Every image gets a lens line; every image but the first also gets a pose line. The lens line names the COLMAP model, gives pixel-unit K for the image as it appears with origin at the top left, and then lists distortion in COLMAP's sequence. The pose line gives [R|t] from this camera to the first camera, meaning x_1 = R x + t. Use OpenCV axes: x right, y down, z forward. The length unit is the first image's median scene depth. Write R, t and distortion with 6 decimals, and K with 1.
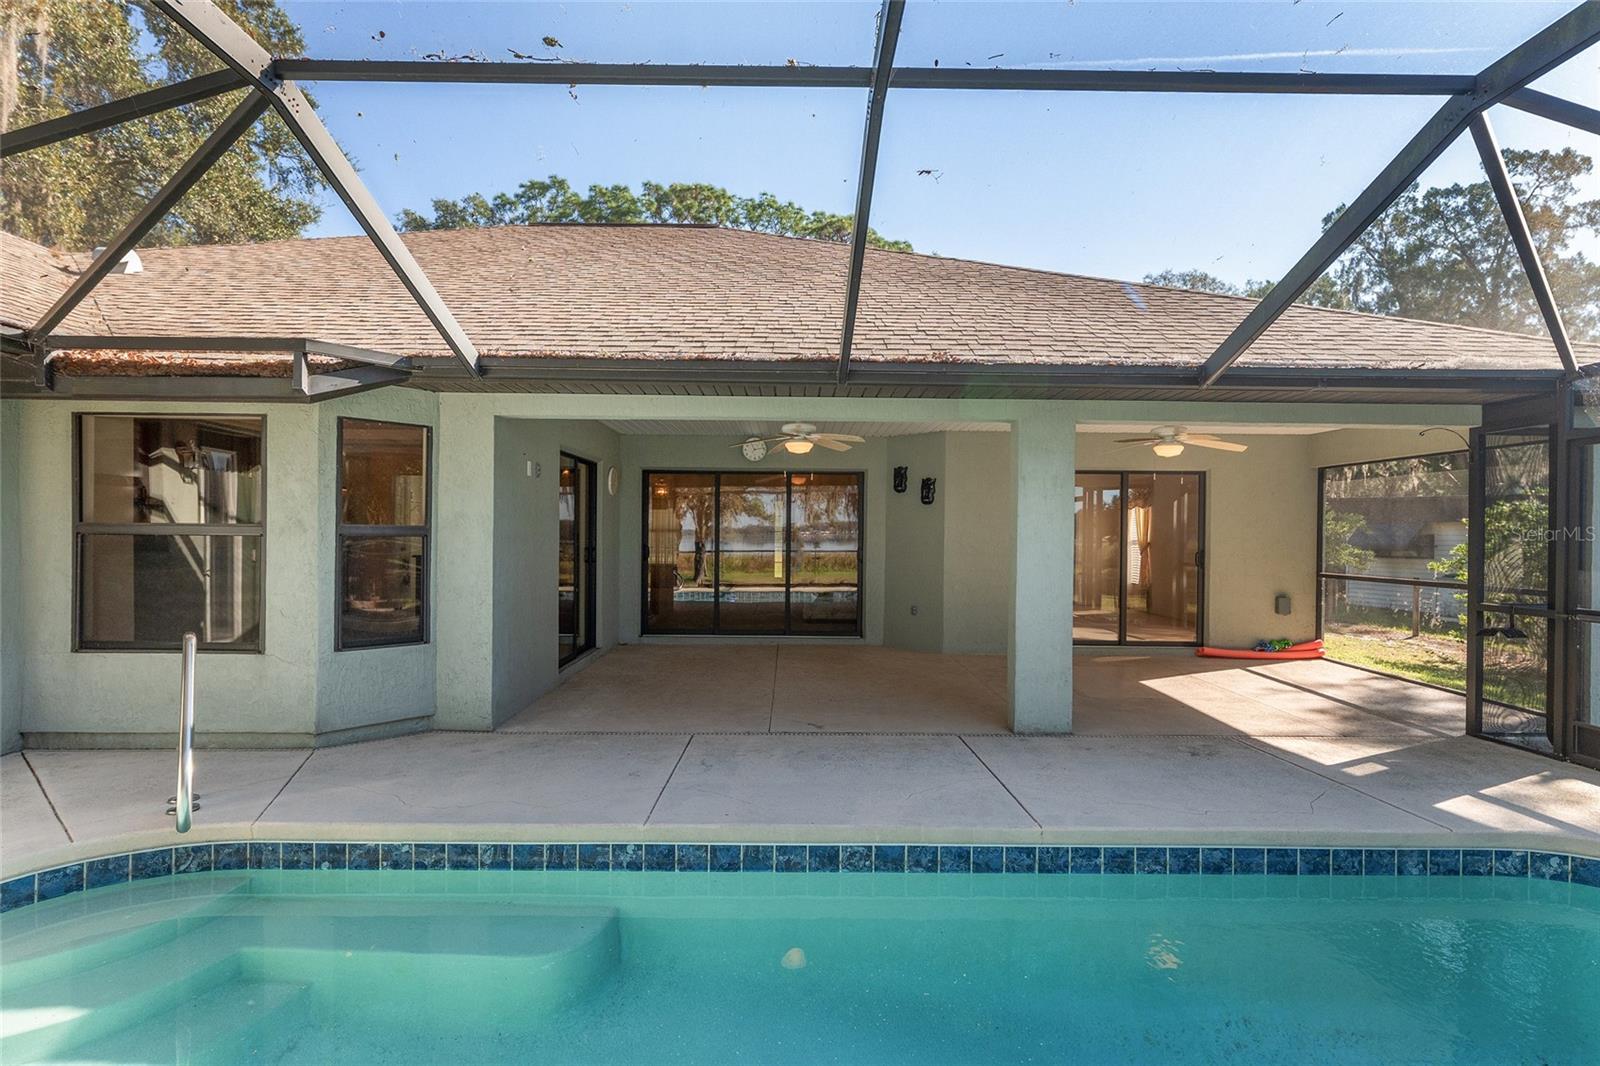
lens RADIAL K [[786.5, 0, 800.0], [0, 786.5, 533.0], [0, 0, 1]] dist [0.000536, 0.000563]
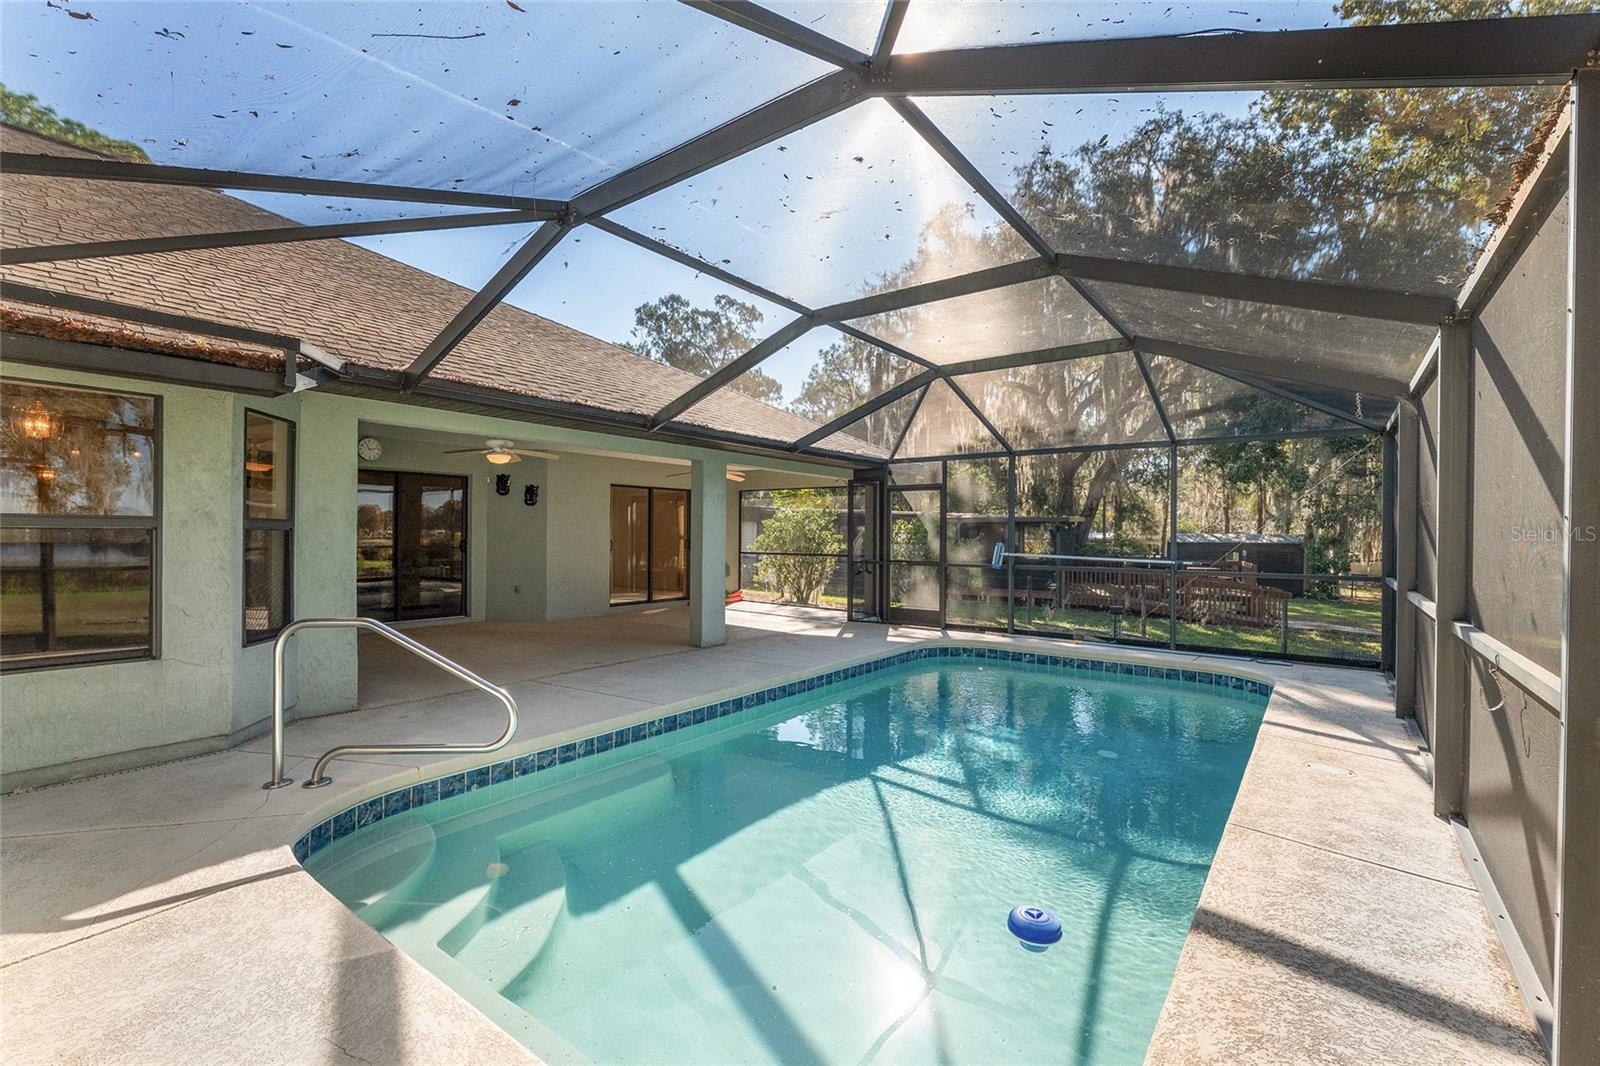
lens RADIAL K [[707.4, 0, 800.0], [0, 707.4, 533.0], [0, 0, 1]] dist [-0.000610, -0.000292]
pose [[0.605707, -0.004663, 0.795674, -0.881432], [0.000421, 0.999985, 0.005539, 0.003629], [-0.795687, -0.003020, 0.605700, -0.082756]]
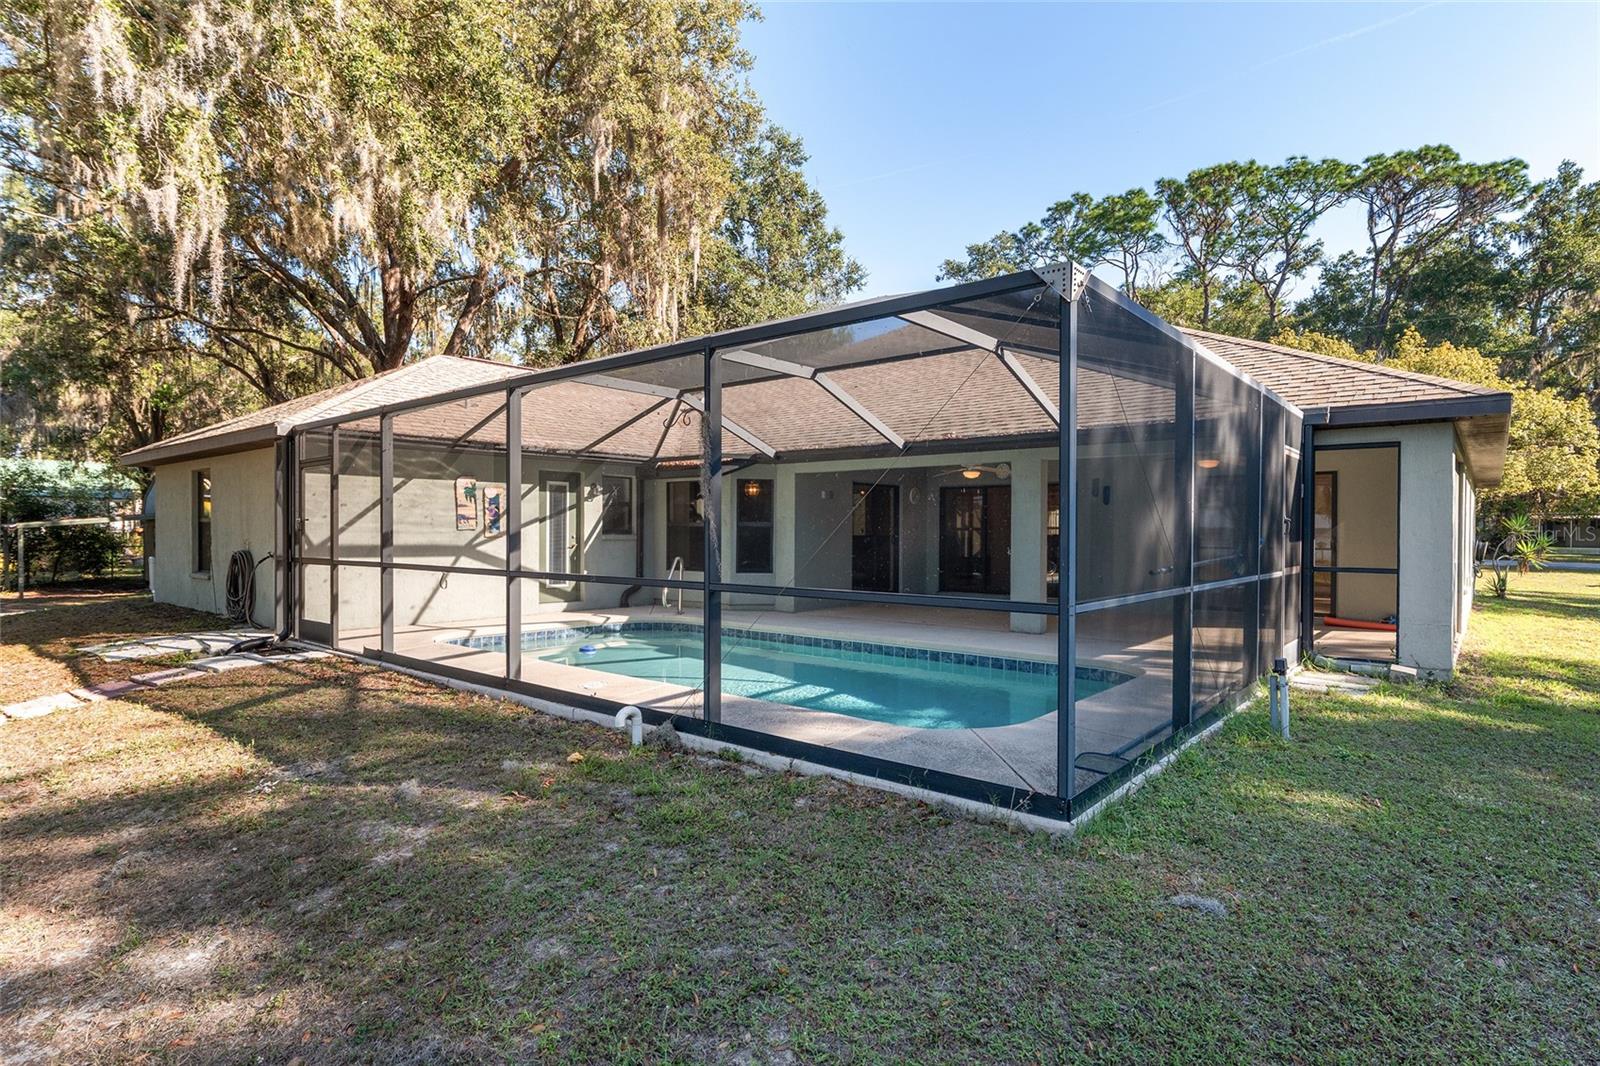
lens RADIAL K [[832.2, 0, 800.0], [0, 832.2, 533.0], [0, 0, 1]] dist [0.002771, 0.000421]
pose [[0.763250, -0.004264, -0.646090, 1.298565], [0.001766, 0.999988, -0.004514, 0.035833], [0.646101, 0.002304, 0.763248, -0.909711]]
